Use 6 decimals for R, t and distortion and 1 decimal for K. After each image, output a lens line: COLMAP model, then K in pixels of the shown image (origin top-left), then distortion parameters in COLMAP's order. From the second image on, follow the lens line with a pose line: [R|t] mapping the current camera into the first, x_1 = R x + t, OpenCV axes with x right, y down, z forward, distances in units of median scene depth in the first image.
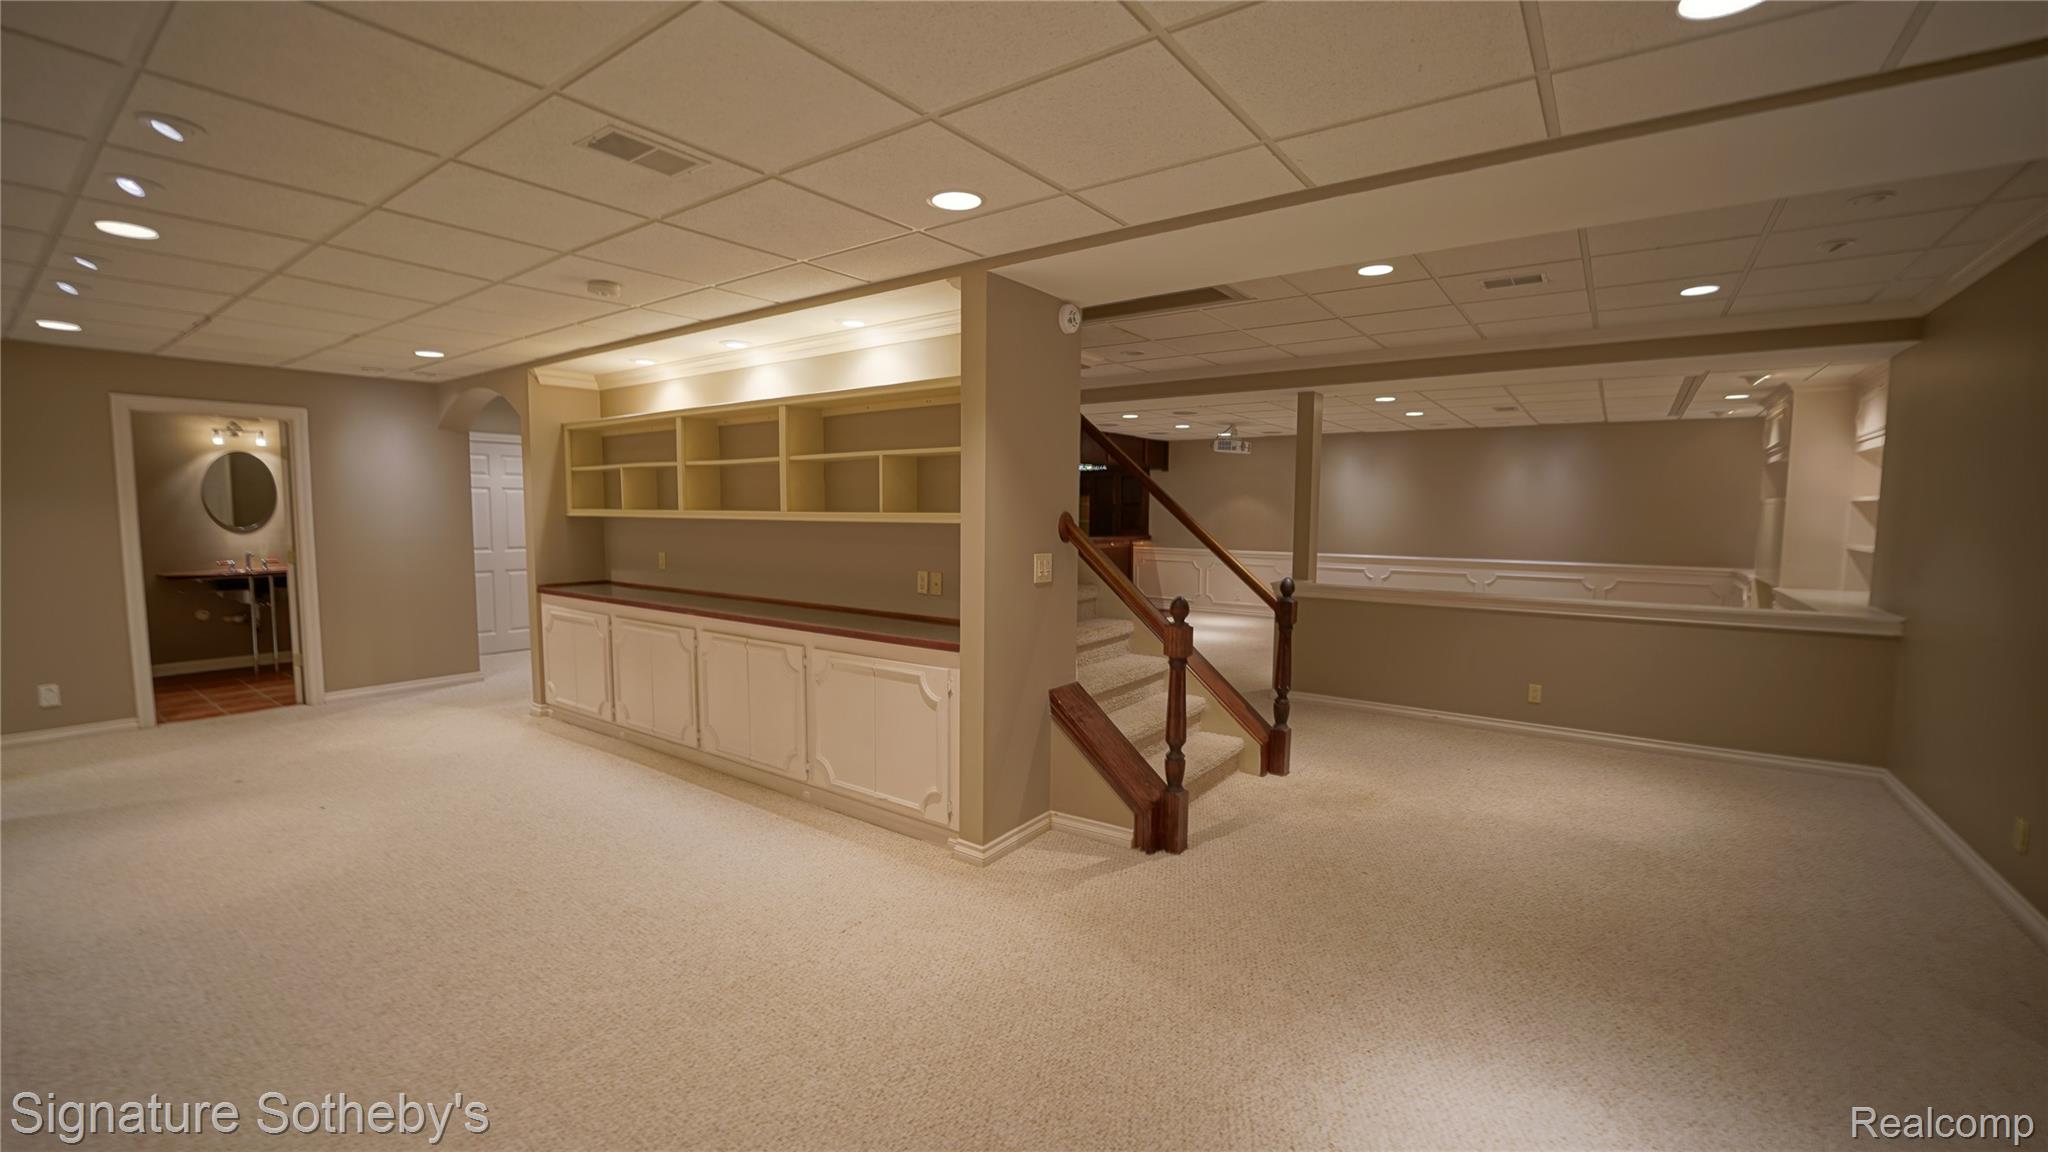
lens RADIAL K [[835.8, 0, 1021.8], [0, 835.8, 579.3], [0, 0, 1]] dist [-0.028428, 0.002149]
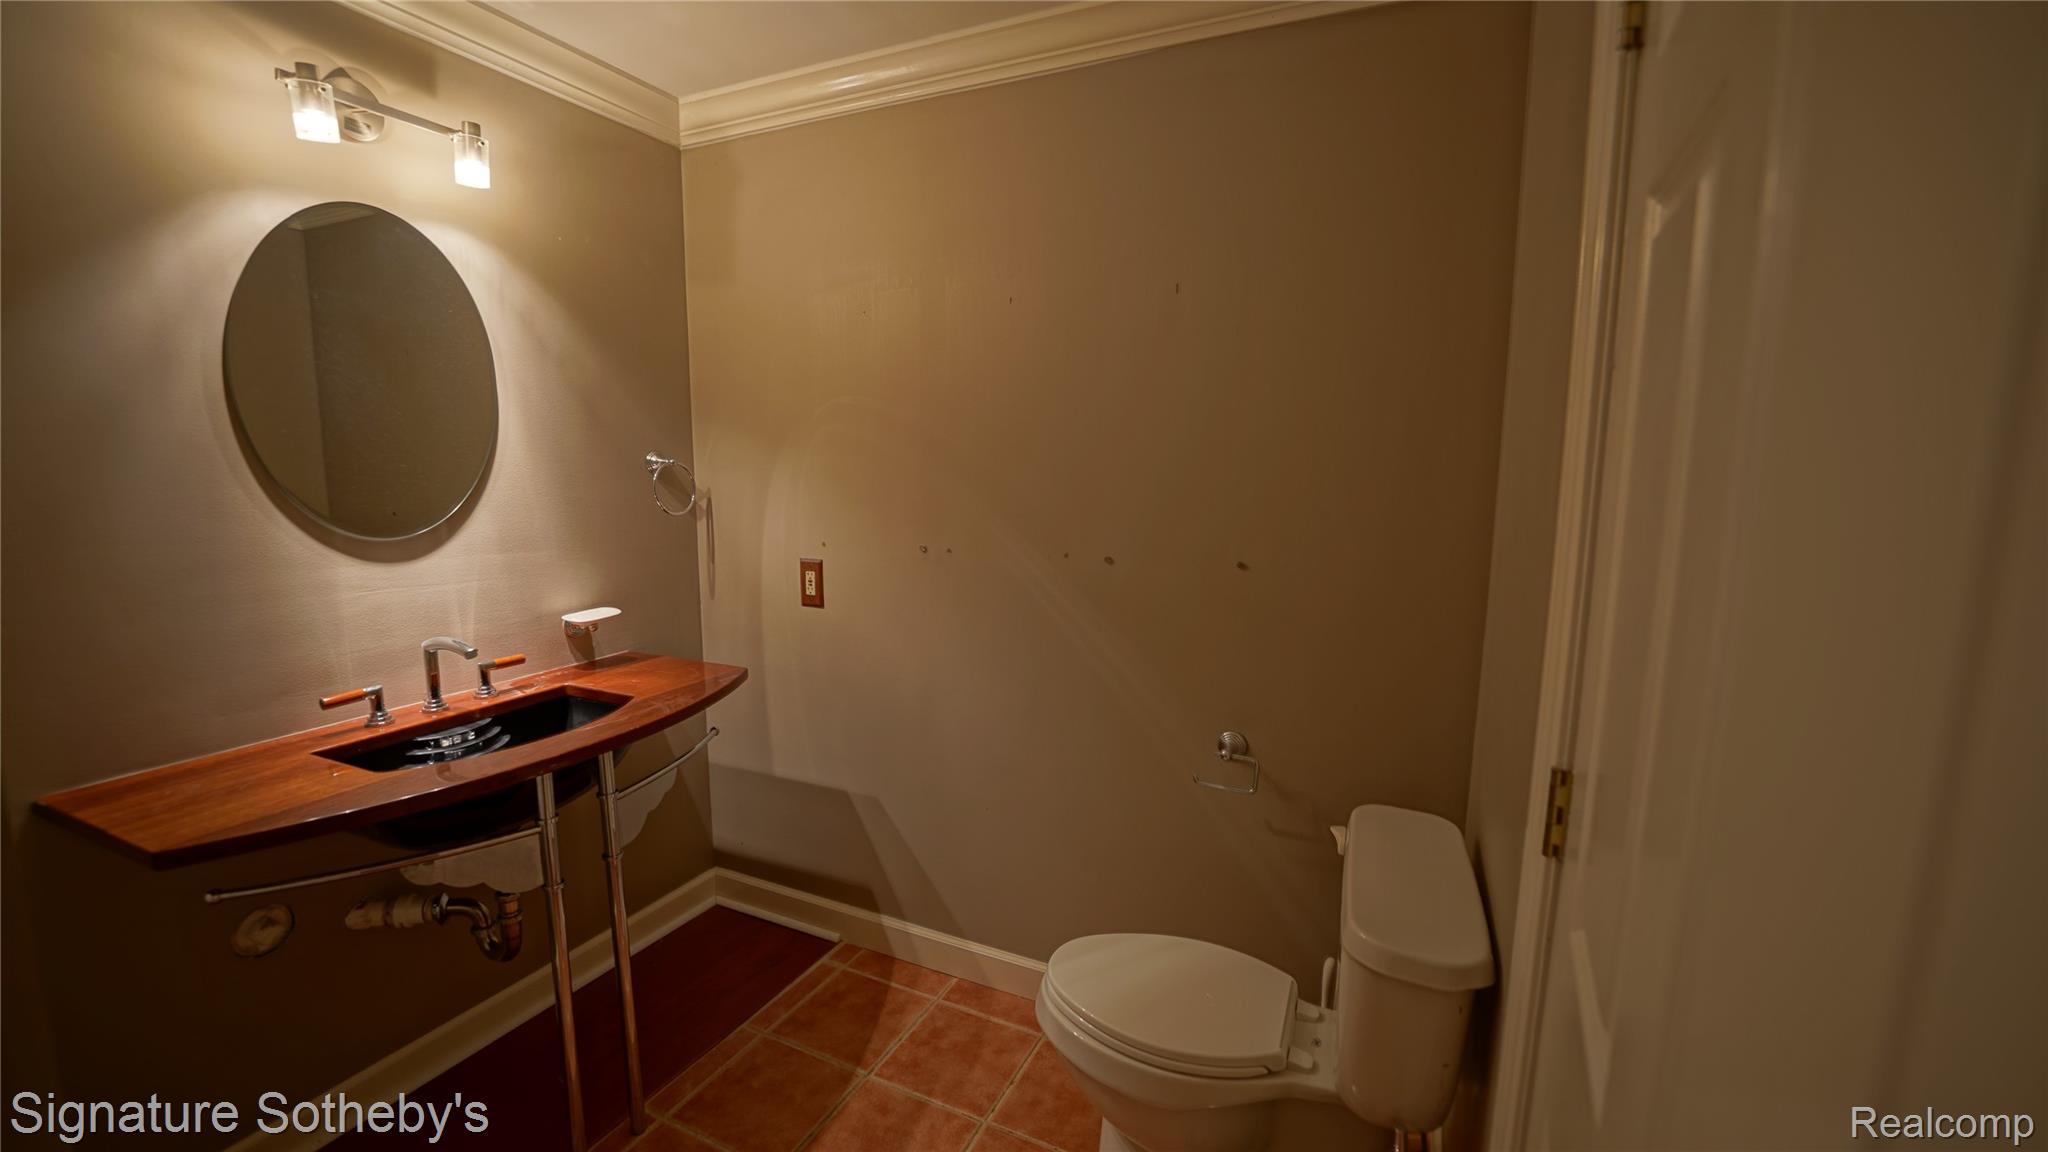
lens RADIAL K [[835.8, 0, 1024.0], [0, 835.8, 582.2], [0, 0, 1]] dist [-0.028428, 0.002149]
pose [[0.980915, -0.025245, 0.192789, -1.054930], [0.013735, 0.998055, 0.060804, -0.080029], [-0.193949, -0.056995, 0.979354, 0.933249]]
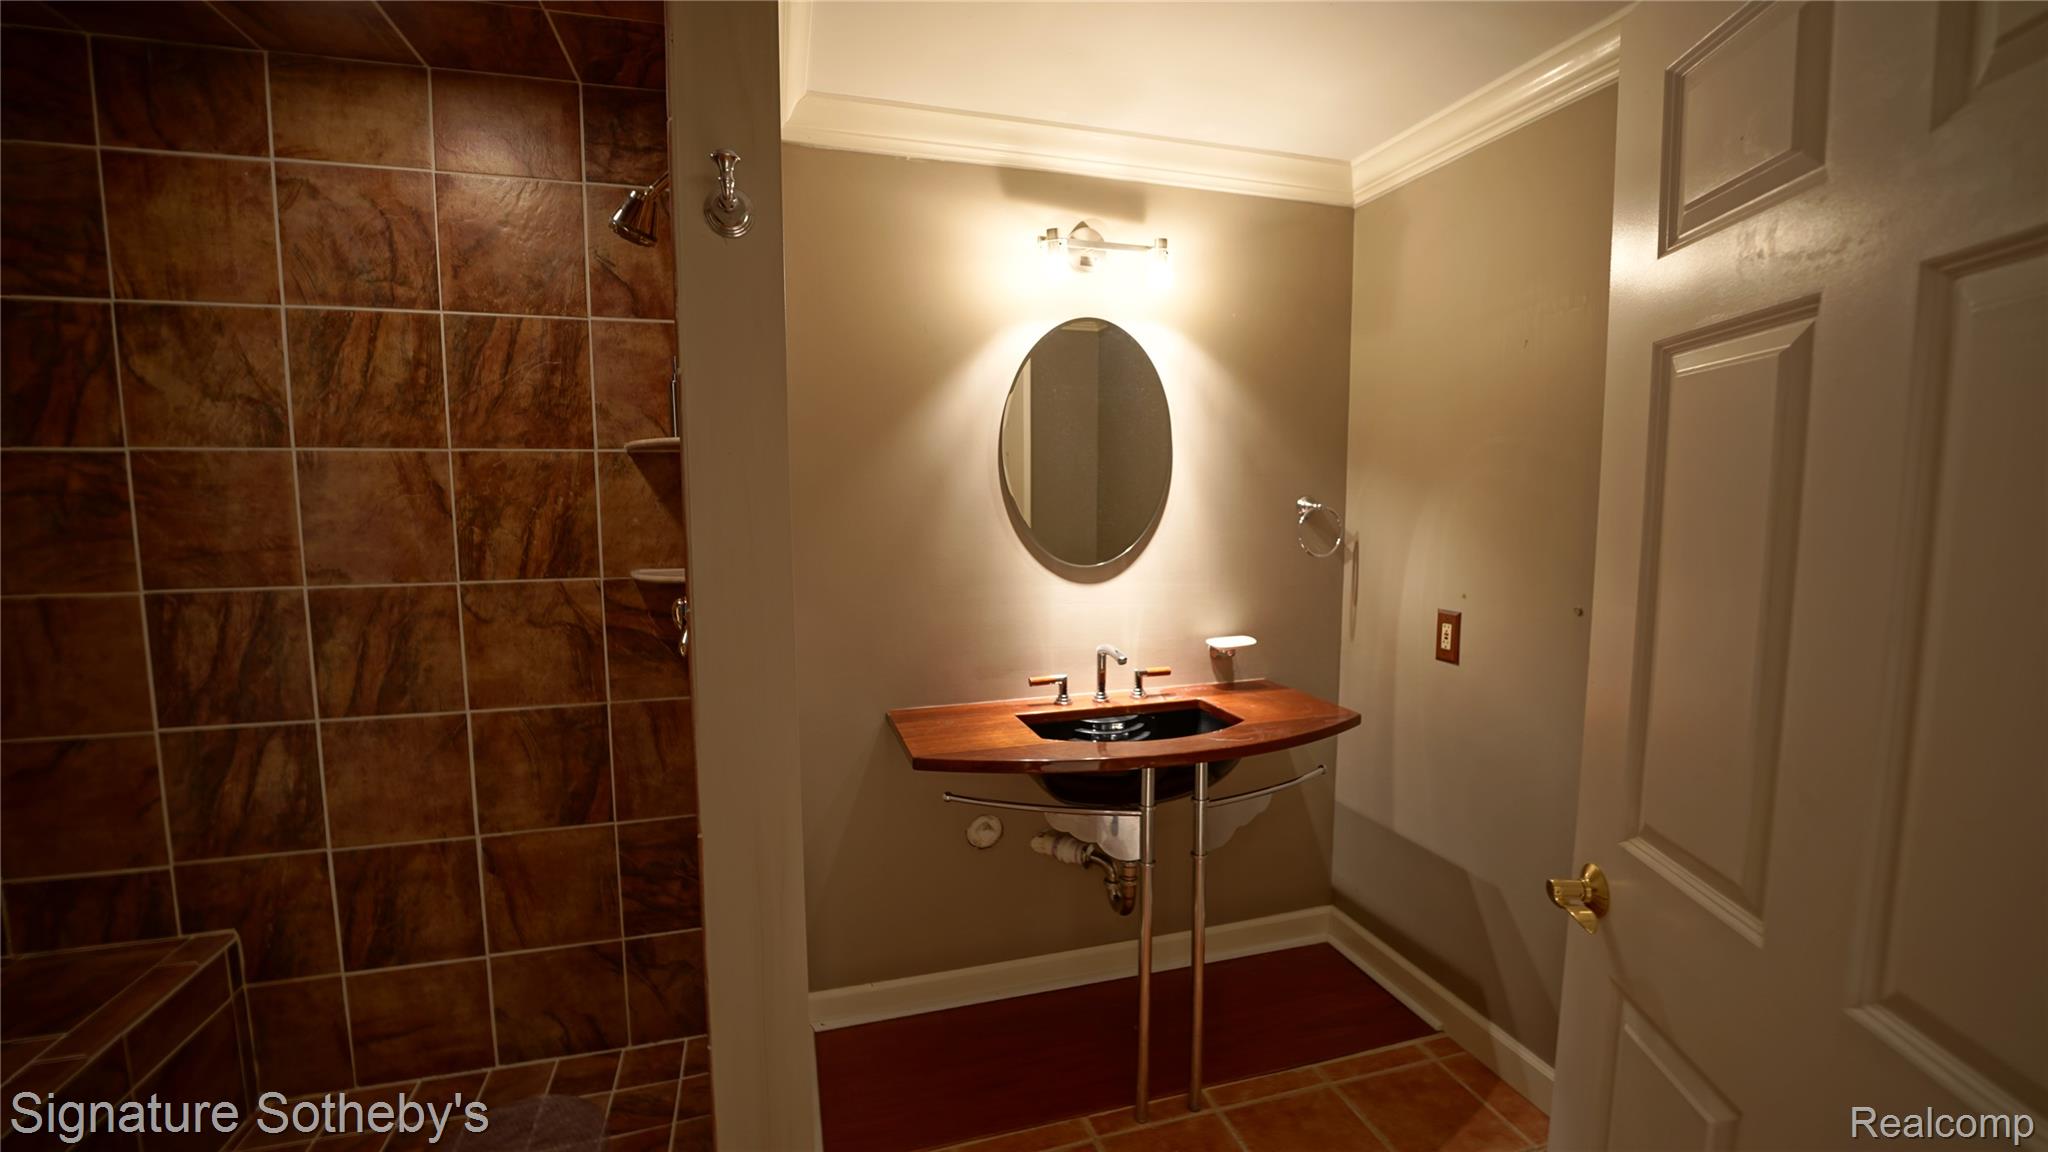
lens RADIAL K [[835.8, 0, 1014.1], [0, 835.8, 583.0], [0, 0, 1]] dist [-0.028428, 0.002149]
pose [[0.790838, 0.055924, -0.609466, -1.003964], [-0.043943, 0.998435, 0.034596, -0.085086], [0.610447, -0.000578, 0.792057, 0.932853]]
